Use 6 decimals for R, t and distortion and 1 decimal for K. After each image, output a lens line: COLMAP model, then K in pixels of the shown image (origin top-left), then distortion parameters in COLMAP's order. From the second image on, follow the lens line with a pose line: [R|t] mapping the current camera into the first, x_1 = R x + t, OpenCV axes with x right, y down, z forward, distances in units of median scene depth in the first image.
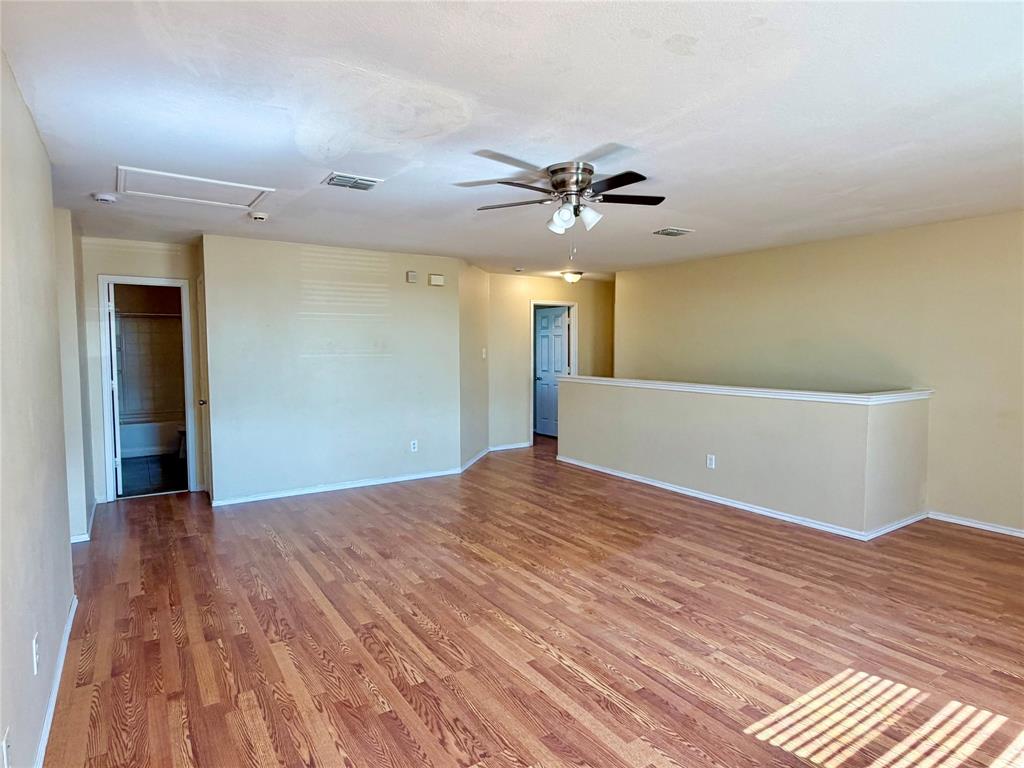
lens RADIAL K [[554.9, 0, 512.0], [0, 554.9, 384.0], [0, 0, 1]] dist [-0.002621, -0.000238]
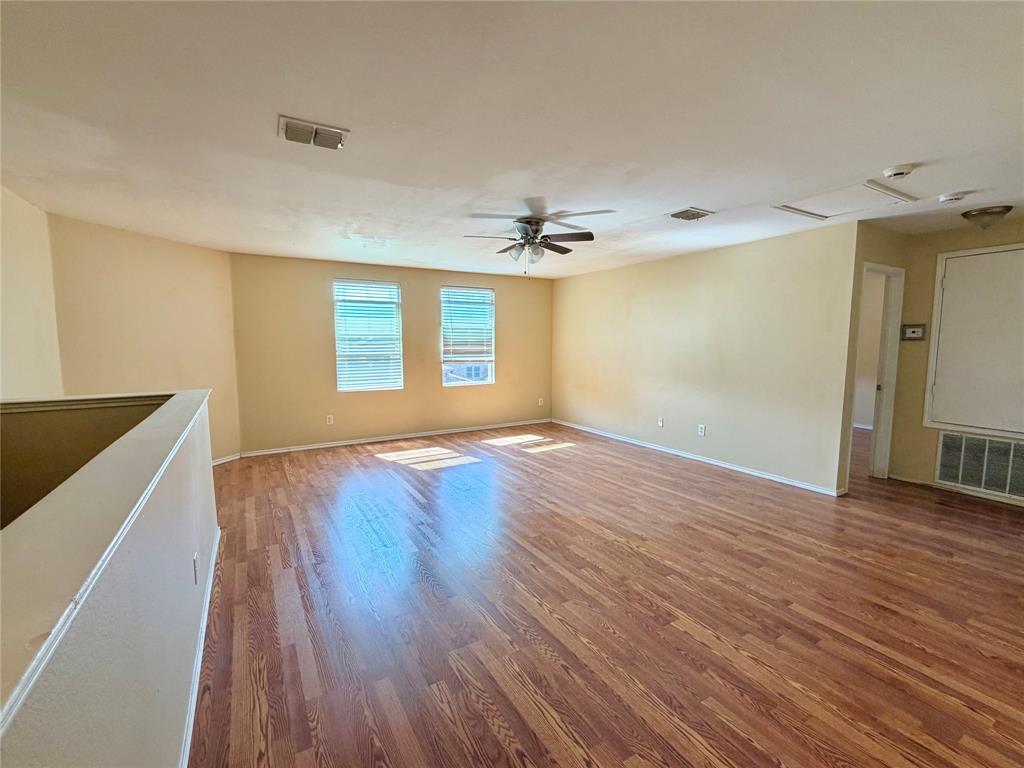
lens RADIAL K [[440.8, 0, 512.0], [0, 440.8, 384.0], [0, 0, 1]] dist [0.000298, 0.000020]
pose [[-0.998776, -0.000305, 0.049454, 0.080275], [0.007874, 0.986245, 0.165105, -0.126239], [-0.048824, 0.165292, -0.985035, 1.963521]]
